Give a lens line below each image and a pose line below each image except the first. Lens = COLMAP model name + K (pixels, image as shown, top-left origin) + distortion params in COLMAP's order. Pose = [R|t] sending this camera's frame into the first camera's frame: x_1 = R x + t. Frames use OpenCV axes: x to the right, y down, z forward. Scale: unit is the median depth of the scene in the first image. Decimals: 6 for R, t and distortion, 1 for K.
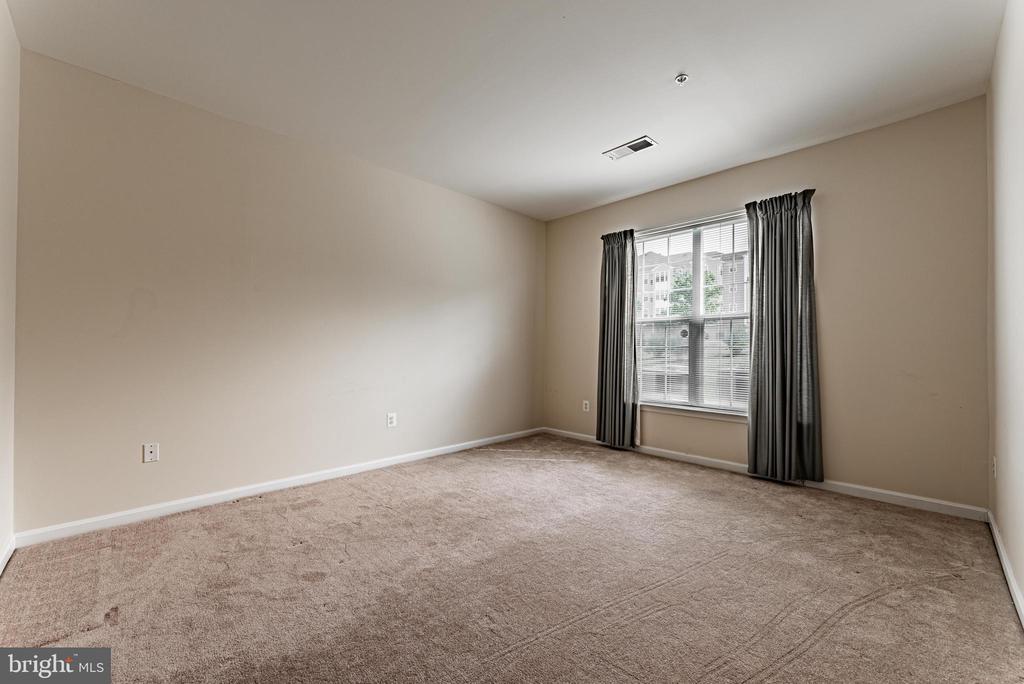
lens RADIAL K [[406.2, 0, 511.5], [0, 406.2, 342.8], [0, 0, 1]] dist [0.001076, -0.000232]
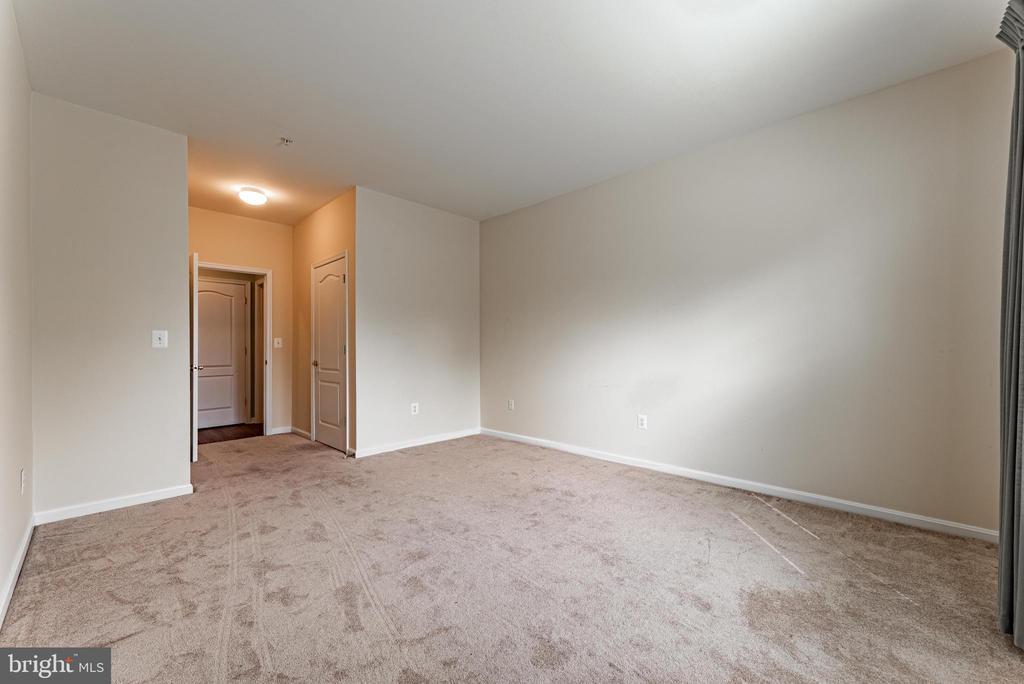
lens RADIAL K [[406.2, 0, 511.5], [0, 406.2, 342.8], [0, 0, 1]] dist [0.001076, -0.000232]
pose [[0.049631, -0.009856, -0.998719, 0.676471], [0.014772, 0.999849, -0.009133, 0.002459], [0.998658, -0.014300, 0.049769, 0.636529]]
